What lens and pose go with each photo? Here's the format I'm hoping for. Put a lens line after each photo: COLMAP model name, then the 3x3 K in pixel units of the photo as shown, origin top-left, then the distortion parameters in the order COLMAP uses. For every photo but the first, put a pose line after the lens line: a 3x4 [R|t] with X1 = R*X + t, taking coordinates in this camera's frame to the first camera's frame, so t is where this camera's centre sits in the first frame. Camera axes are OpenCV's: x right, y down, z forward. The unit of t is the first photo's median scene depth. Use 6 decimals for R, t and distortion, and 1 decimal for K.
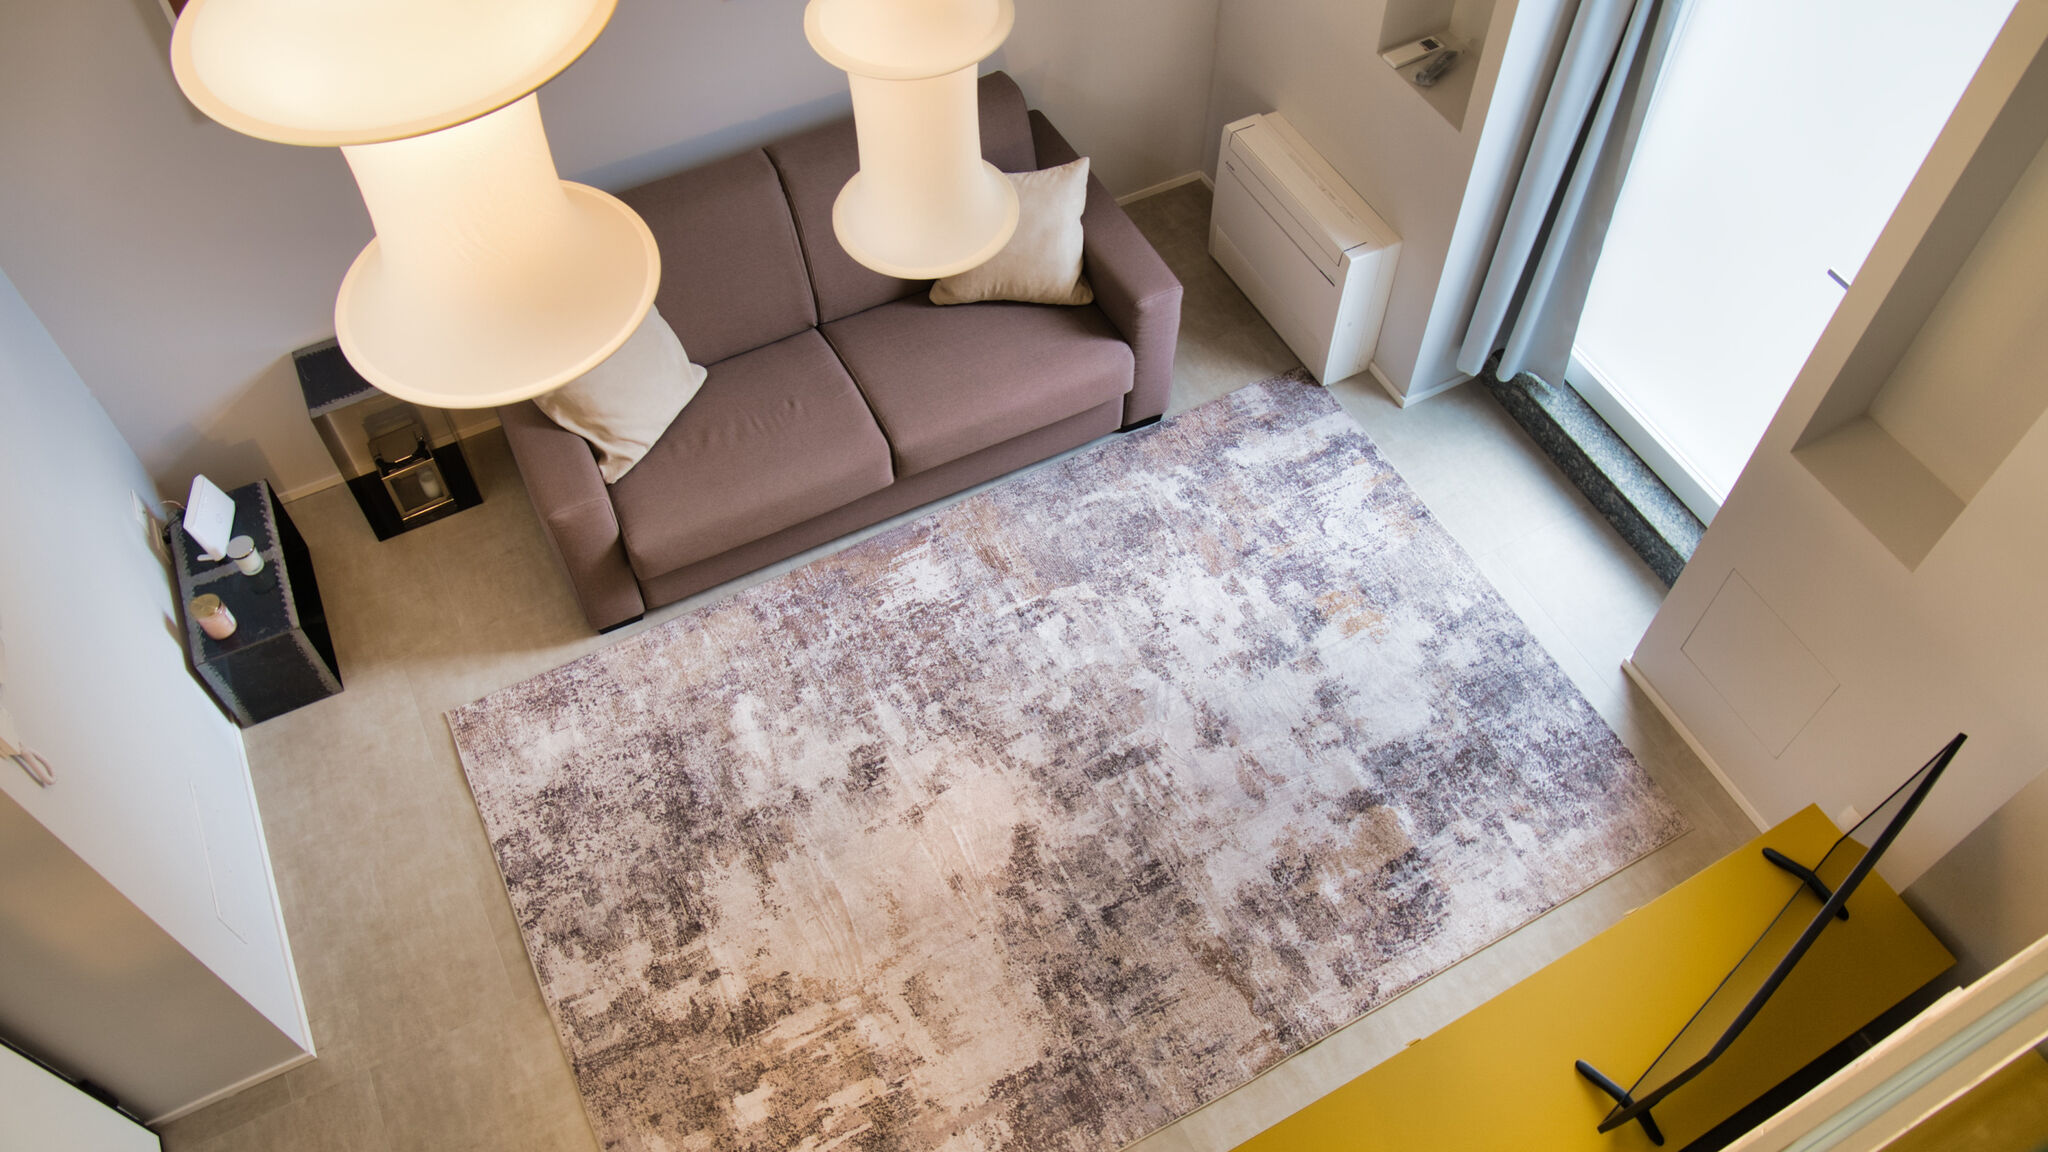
lens RADIAL K [[1531.6, 0, 1024.0], [0, 1531.6, 576.0], [0, 0, 1]] dist [-0.147205, 0.110563]
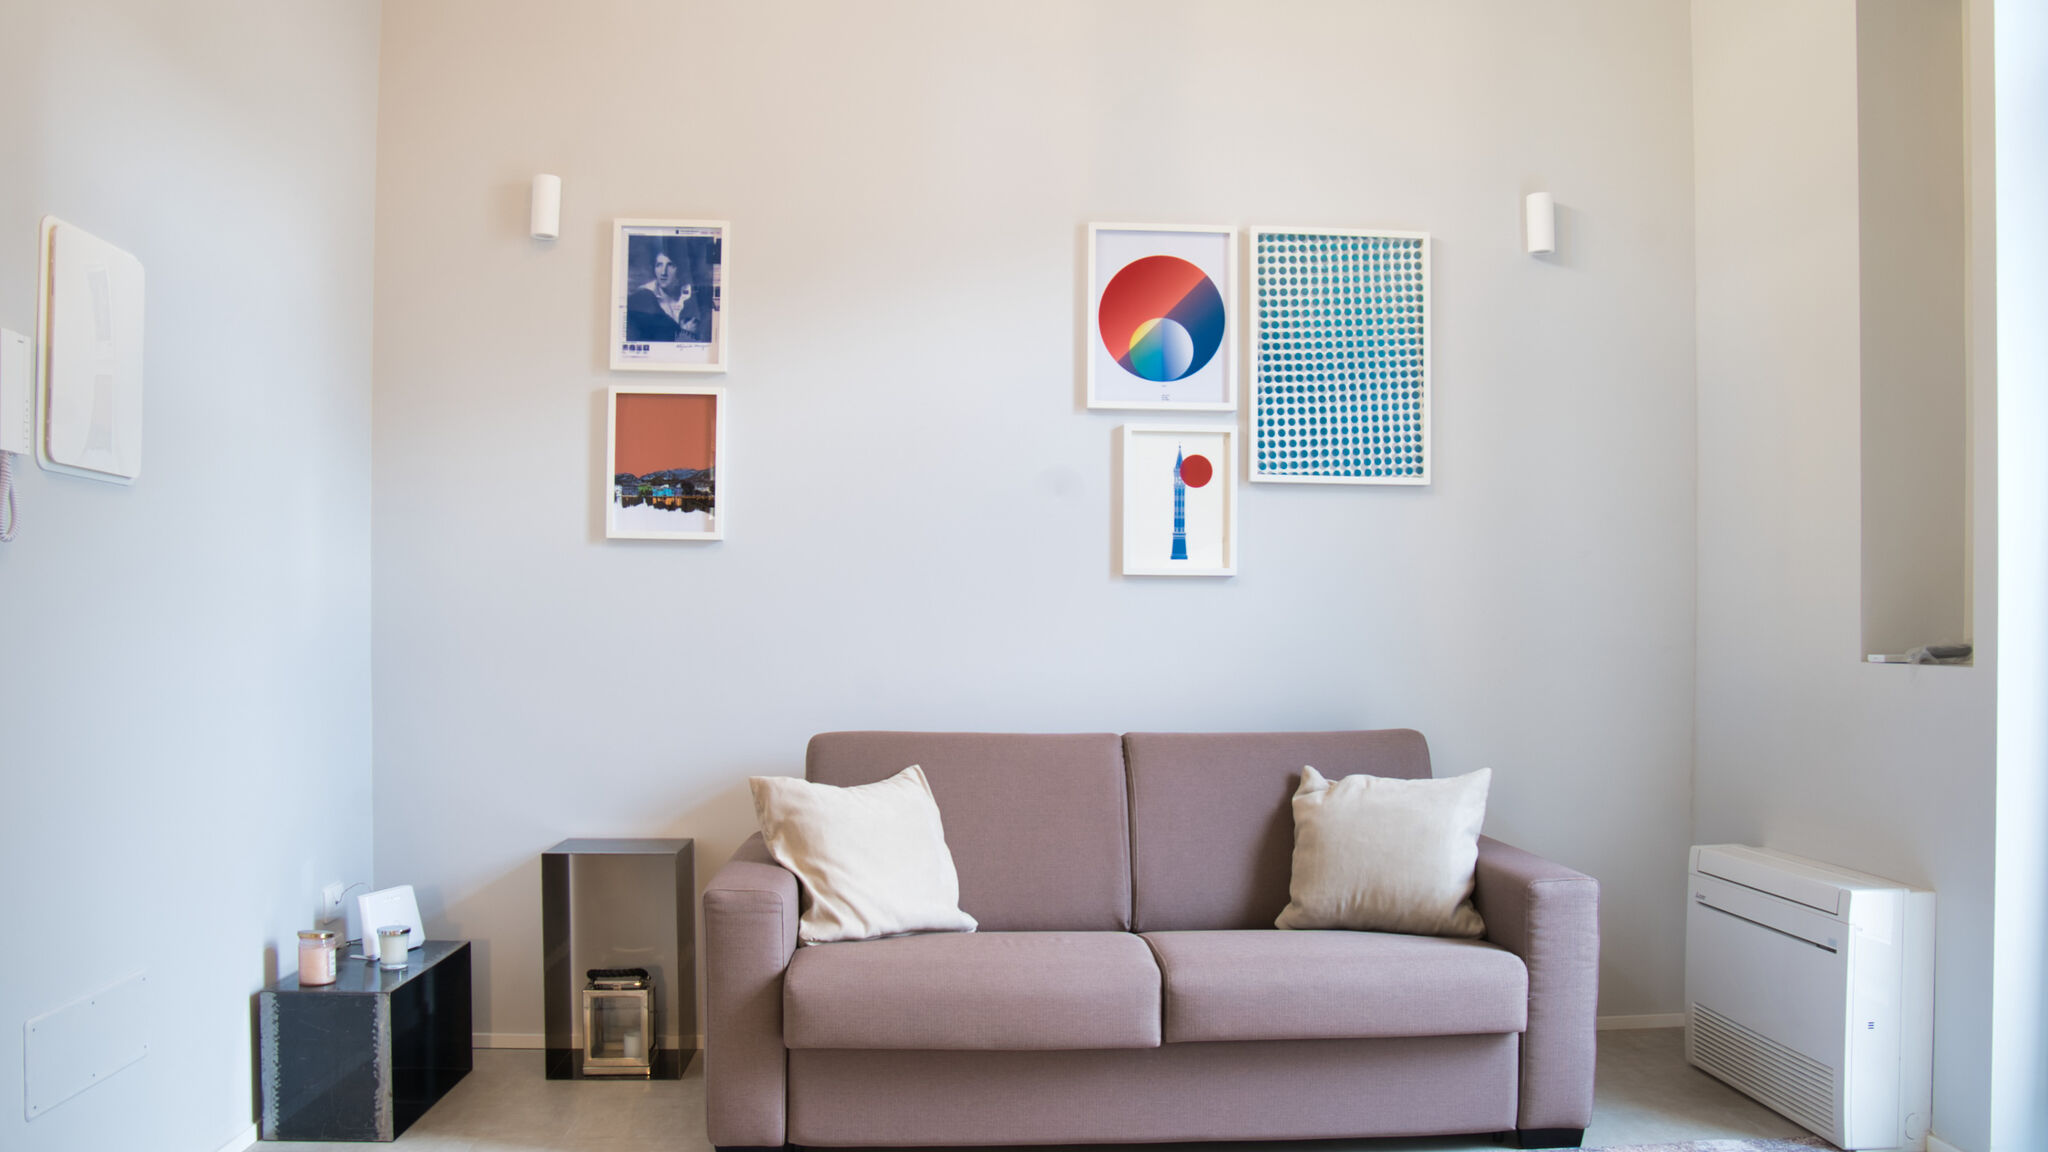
lens RADIAL K [[1593.3, 0, 1034.2], [0, 1593.3, 666.6], [0, 0, 1]] dist [-0.112988, 0.004086]
pose [[0.918003, 0.005913, -0.396530, 0.152466], [-0.322966, 0.591402, -0.738876, 0.396689], [0.230139, 0.806356, 0.544818, 0.430366]]
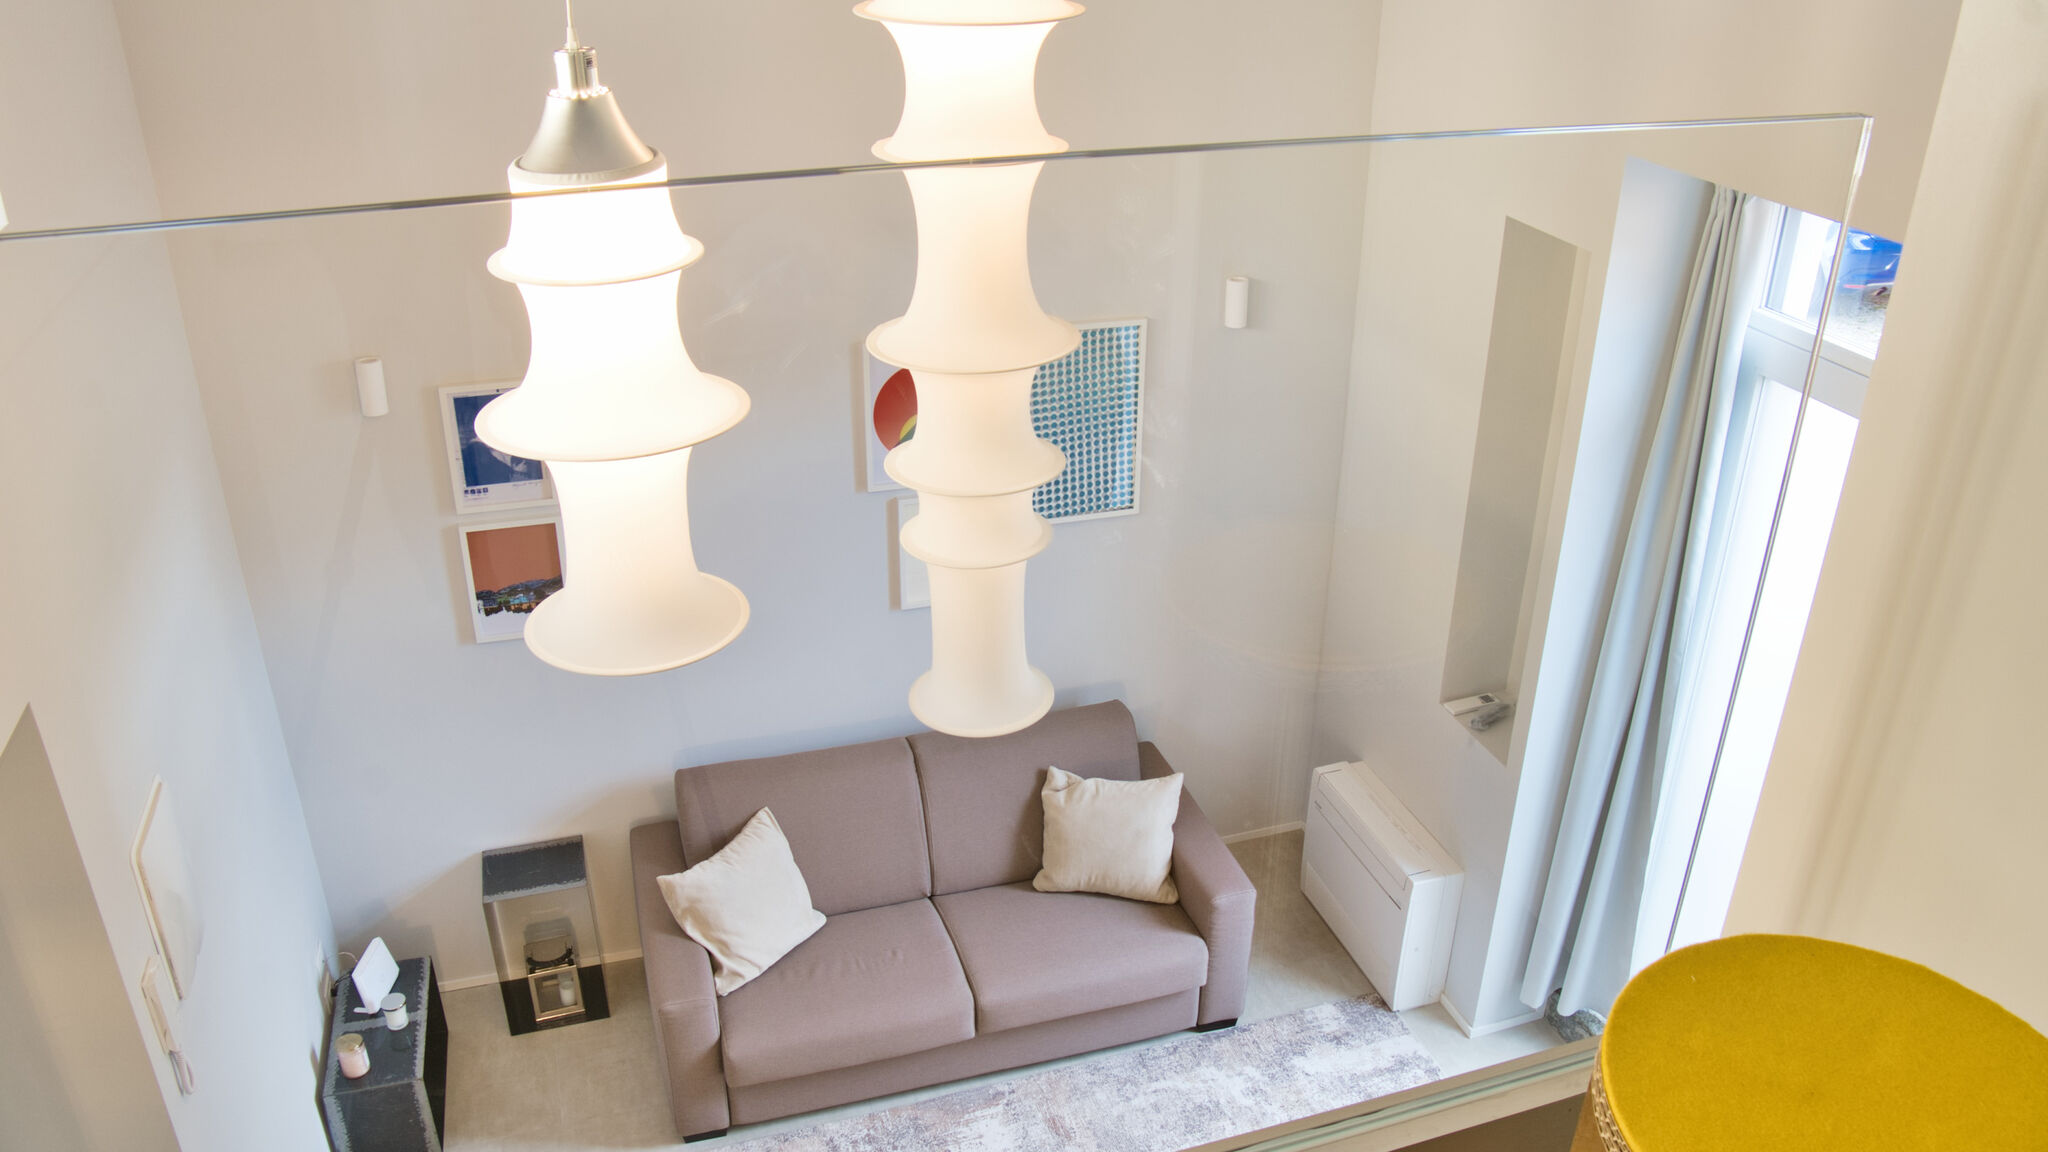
lens RADIAL K [[1531.6, 0, 1024.0], [0, 1531.6, 576.0], [0, 0, 1]] dist [-0.147205, 0.110563]
pose [[0.986176, 0.076003, -0.147242, 0.081984], [-0.135849, 0.879648, -0.455812, 0.133897], [0.094878, 0.469514, 0.877813, -0.094695]]
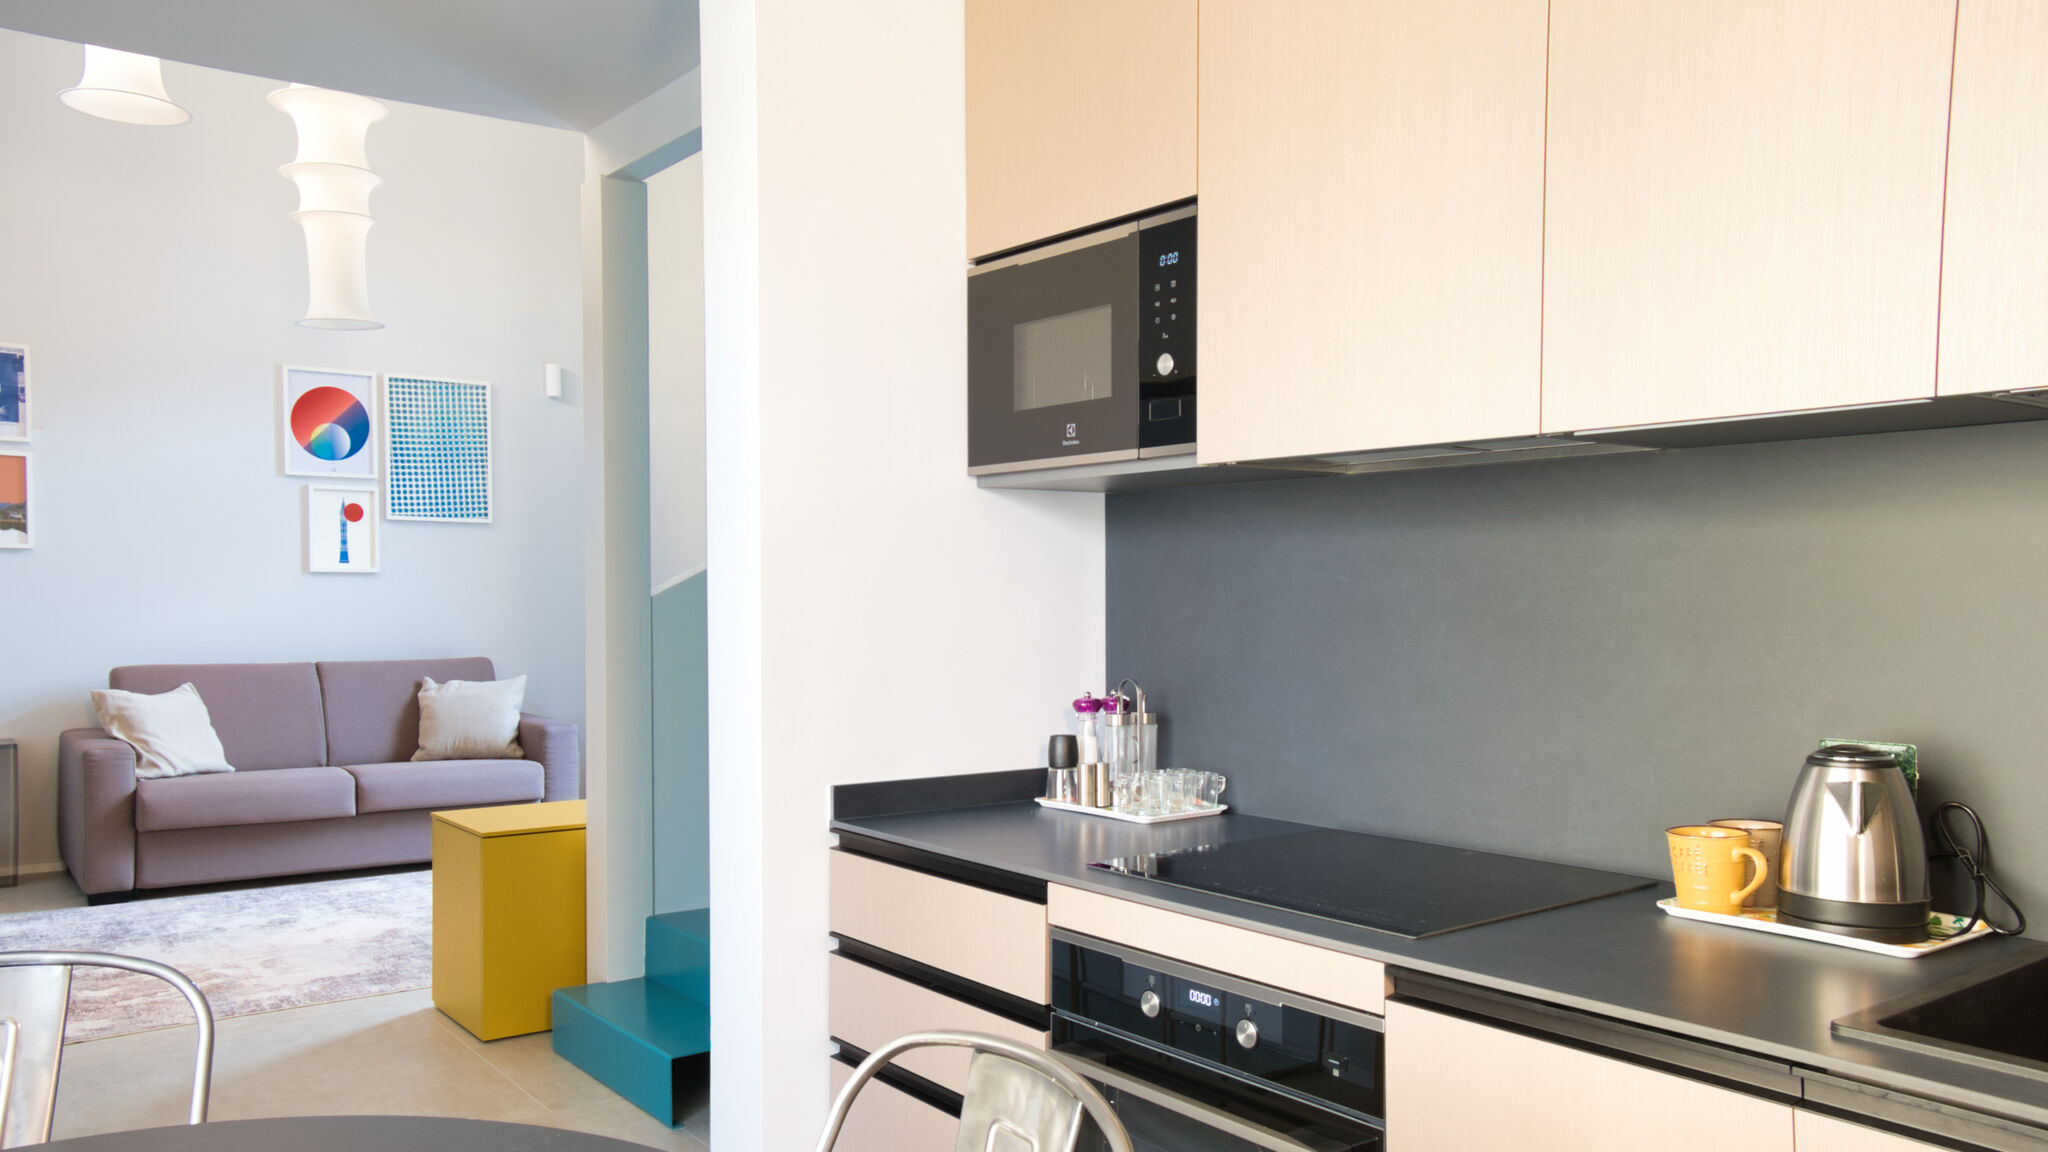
lens RADIAL K [[1560.1, 0, 925.0], [0, 1560.1, 646.5], [0, 0, 1]] dist [0.059913, 0.082653]
pose [[0.995132, -0.009090, 0.098129, 0.296126], [0.083763, 0.602611, -0.793627, 1.038977], [-0.051920, 0.797983, 0.600439, -0.034731]]
